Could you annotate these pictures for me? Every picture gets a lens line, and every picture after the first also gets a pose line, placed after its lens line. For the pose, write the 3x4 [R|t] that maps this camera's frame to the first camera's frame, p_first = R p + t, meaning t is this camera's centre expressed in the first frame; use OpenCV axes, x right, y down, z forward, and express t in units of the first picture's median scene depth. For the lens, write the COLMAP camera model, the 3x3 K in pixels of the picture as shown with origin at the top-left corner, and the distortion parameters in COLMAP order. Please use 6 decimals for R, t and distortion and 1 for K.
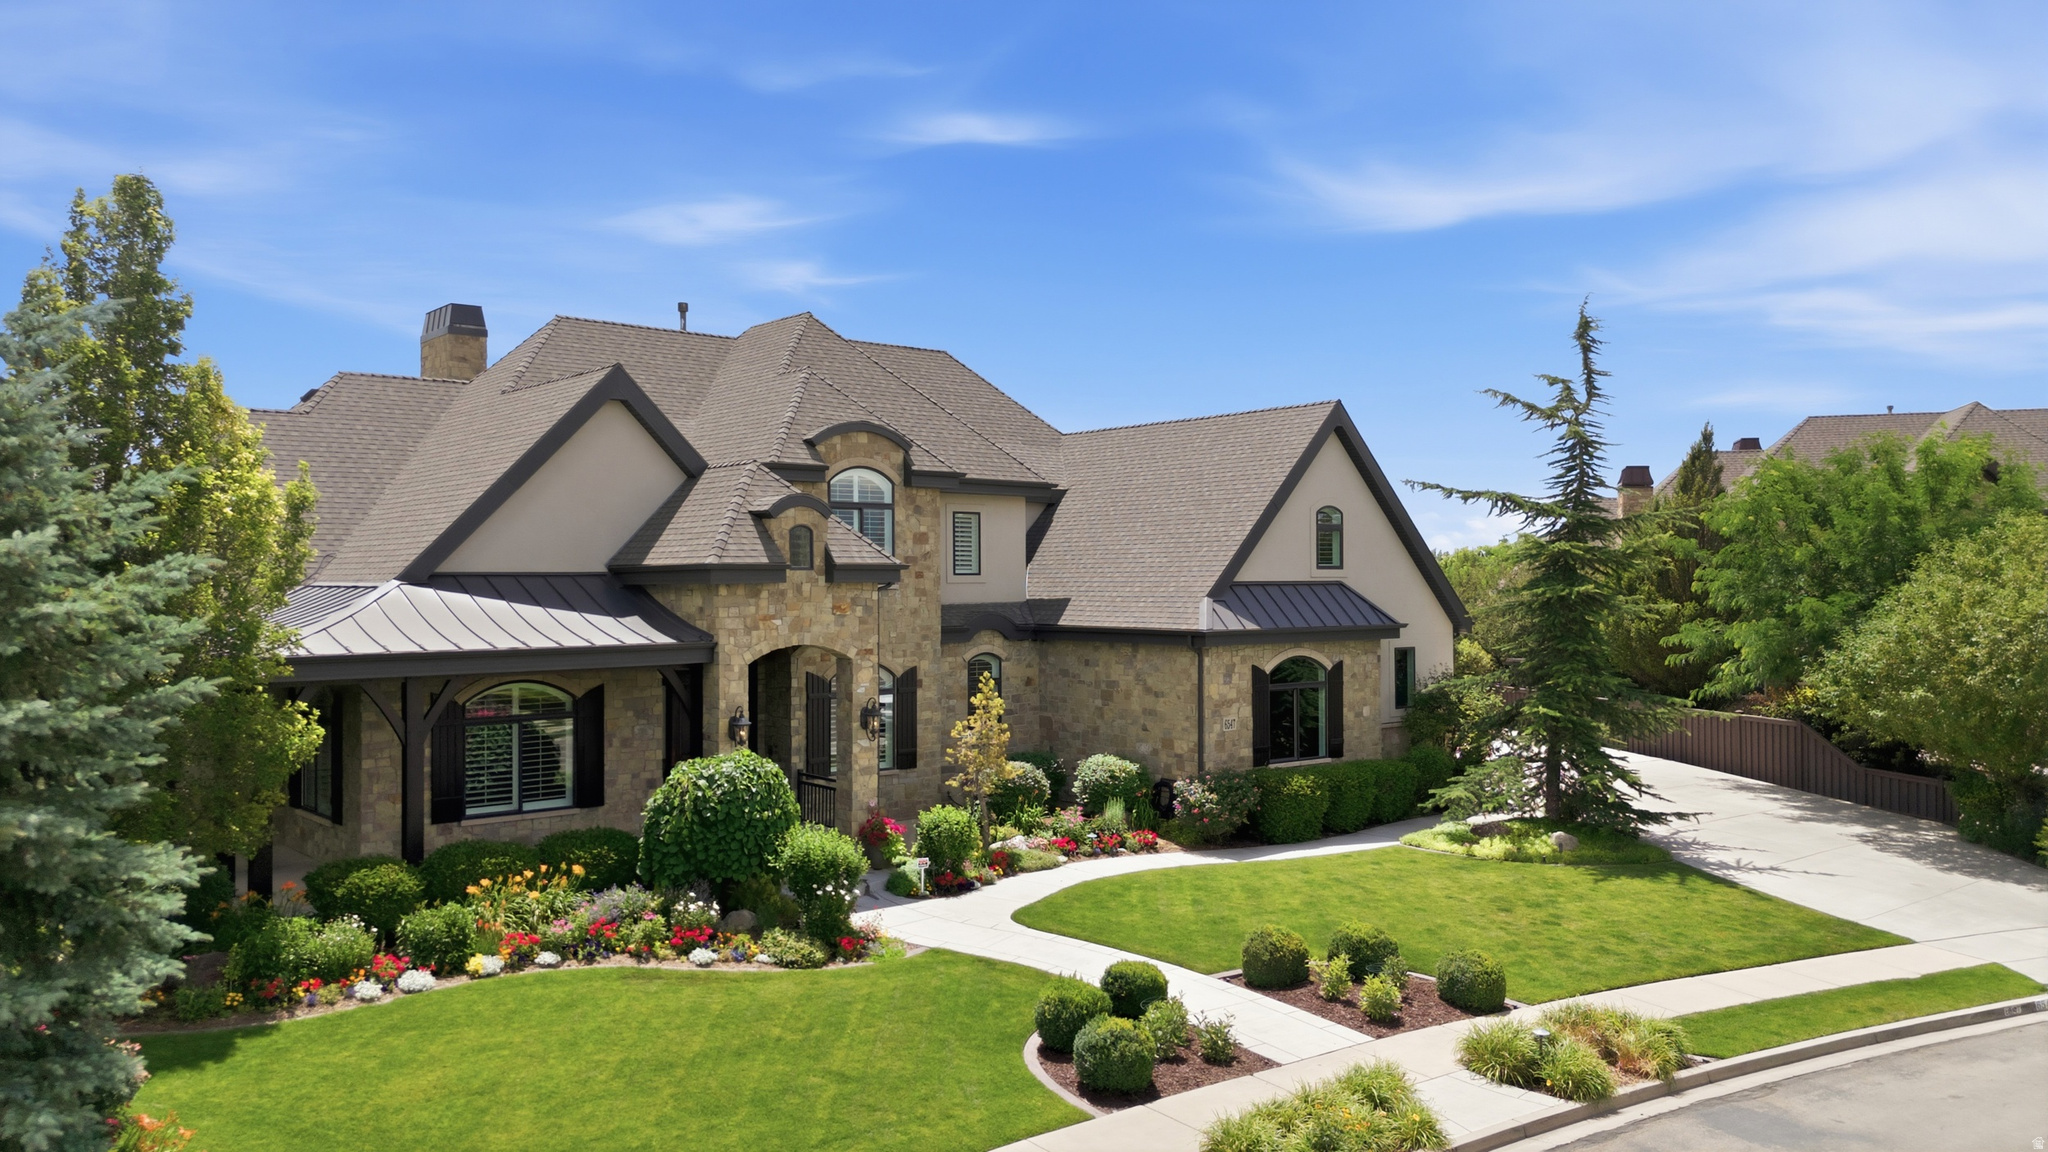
lens RADIAL K [[1506.1, 0, 1027.1], [0, 1506.1, 573.0], [0, 0, 1]] dist [0.080518, -0.079347]
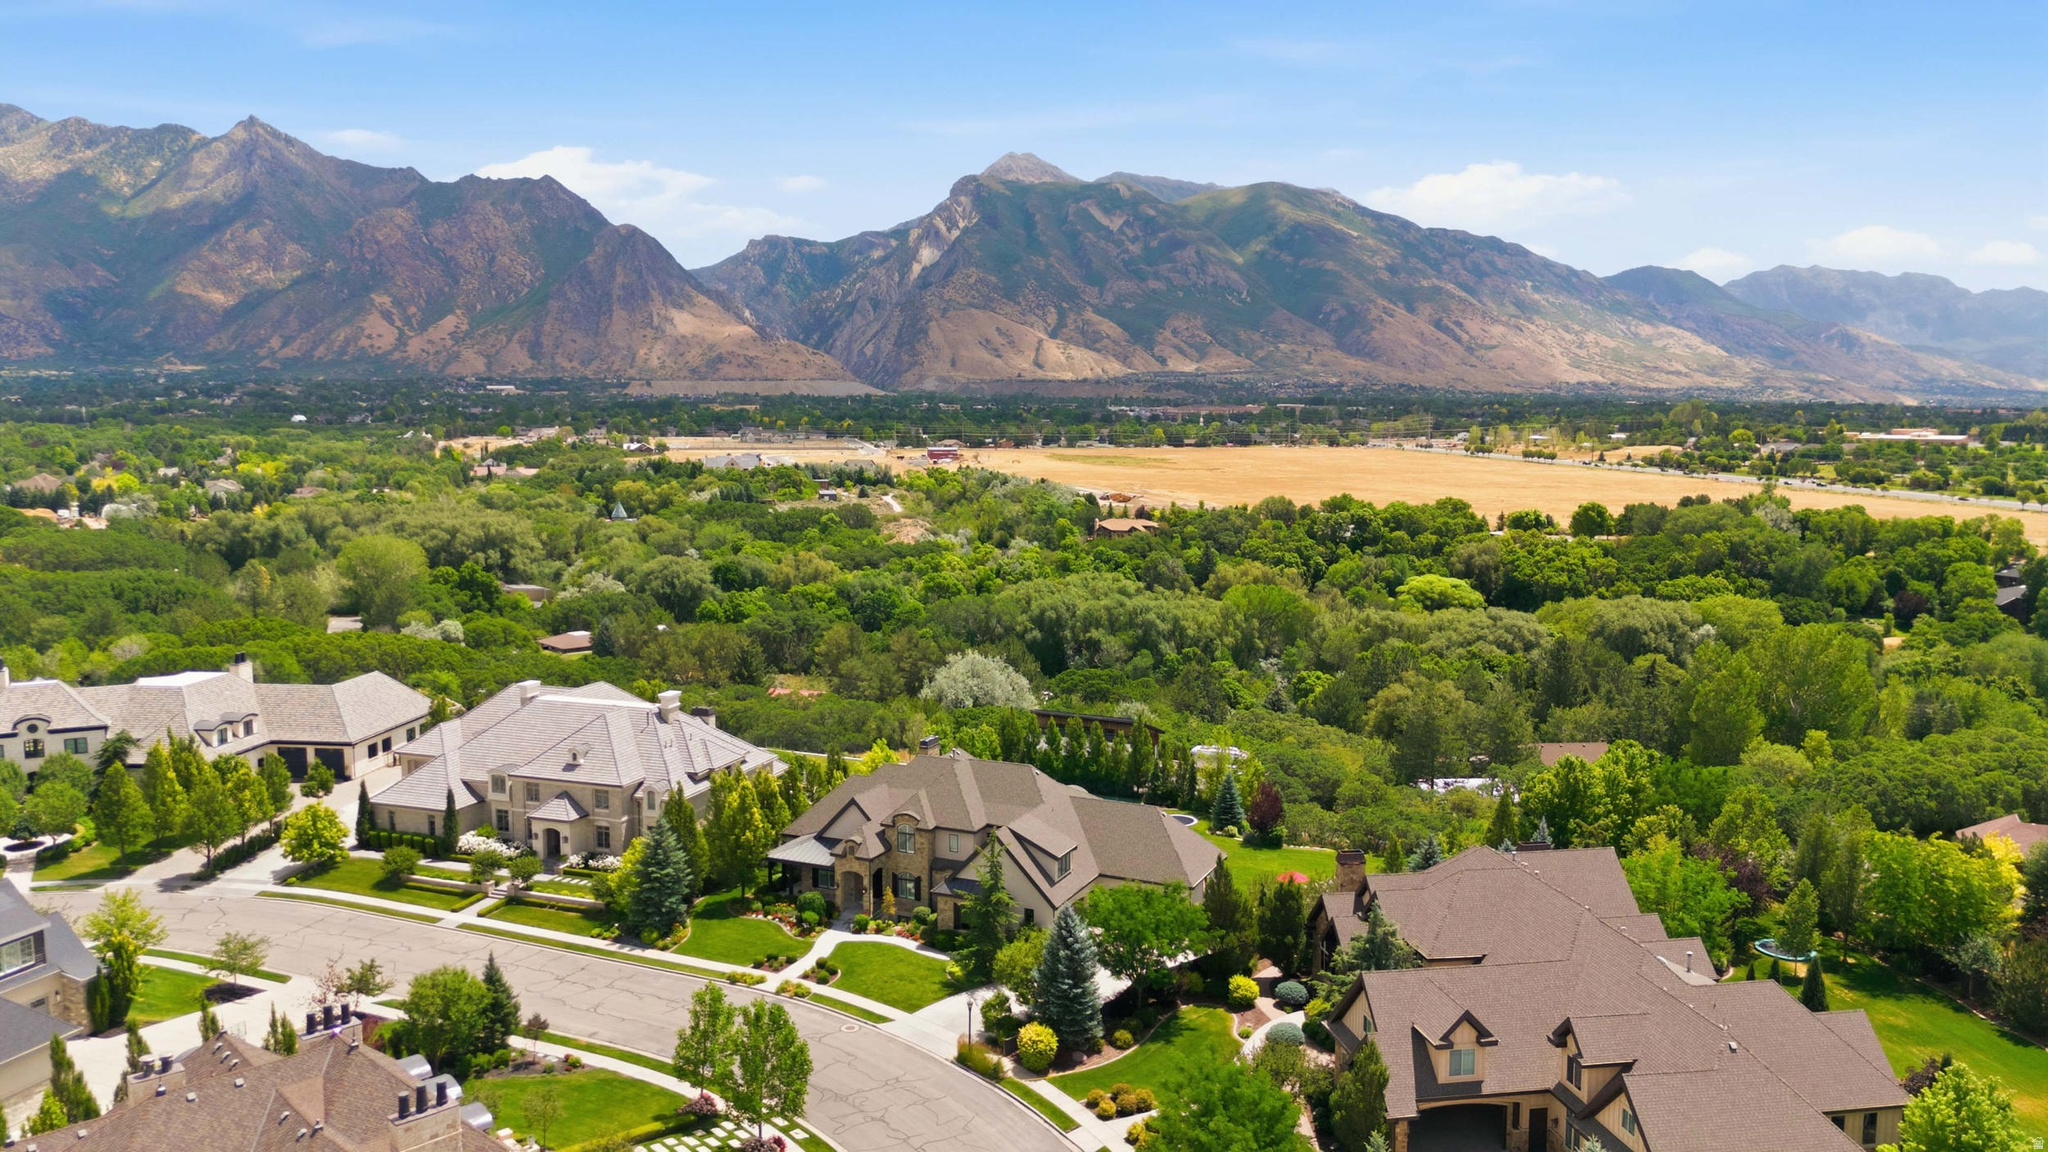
lens RADIAL K [[1506.1, 0, 1024.0], [0, 1506.1, 586.0], [0, 0, 1]] dist [0.080518, -0.079347]
pose [[0.426703, 0.118242, -0.896629, 4.088196], [0.002737, 0.991243, 0.132021, -1.416280], [0.904388, -0.058788, 0.422643, -0.429370]]
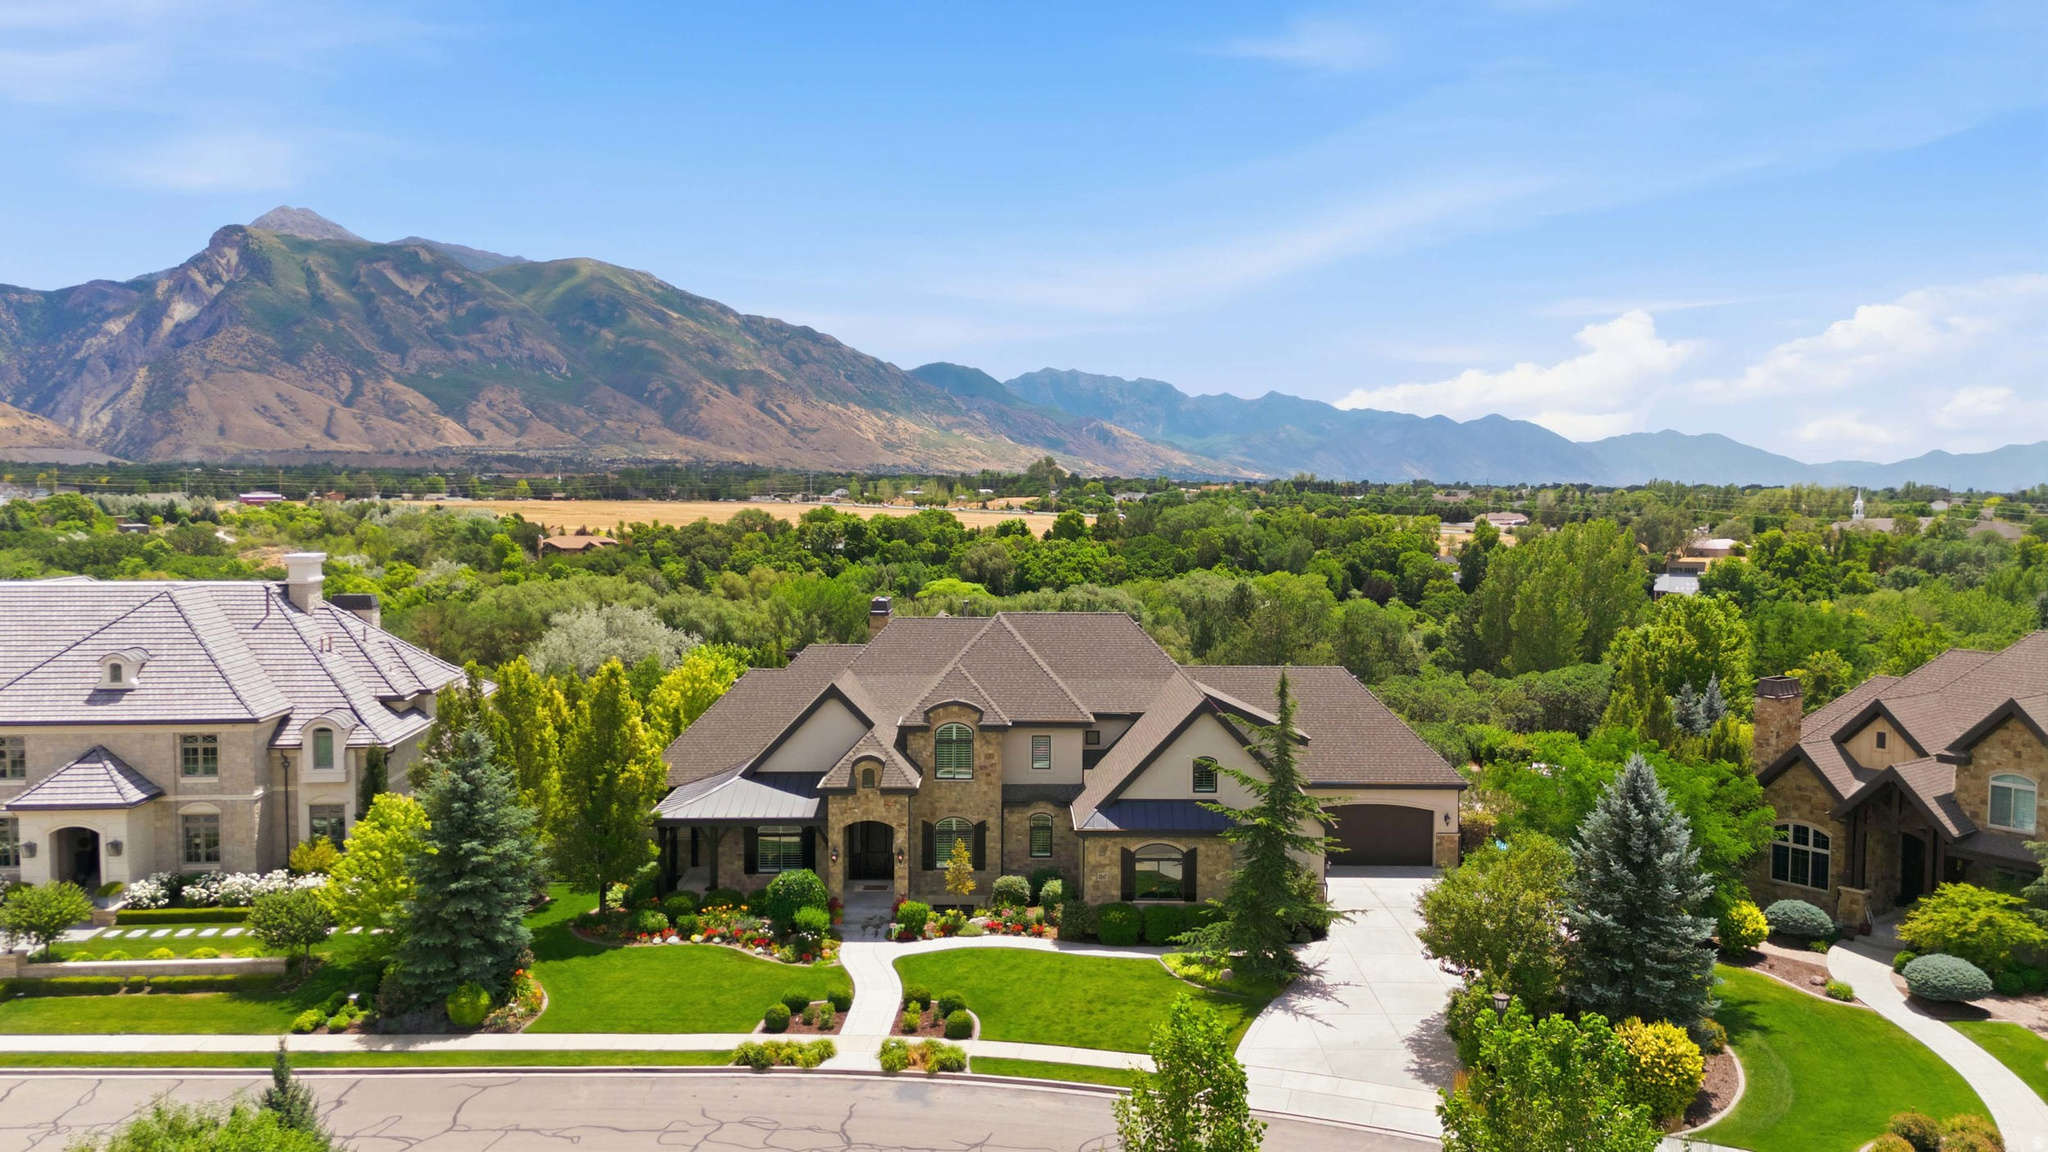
lens RADIAL K [[1506.1, 0, 1023.4], [0, 1506.1, 581.0], [0, 0, 1]] dist [0.080518, -0.079347]
pose [[0.770974, 0.049834, -0.634914, 1.457026], [-0.003439, 0.997245, 0.074096, -0.481710], [0.636857, -0.054943, 0.769022, -0.591991]]
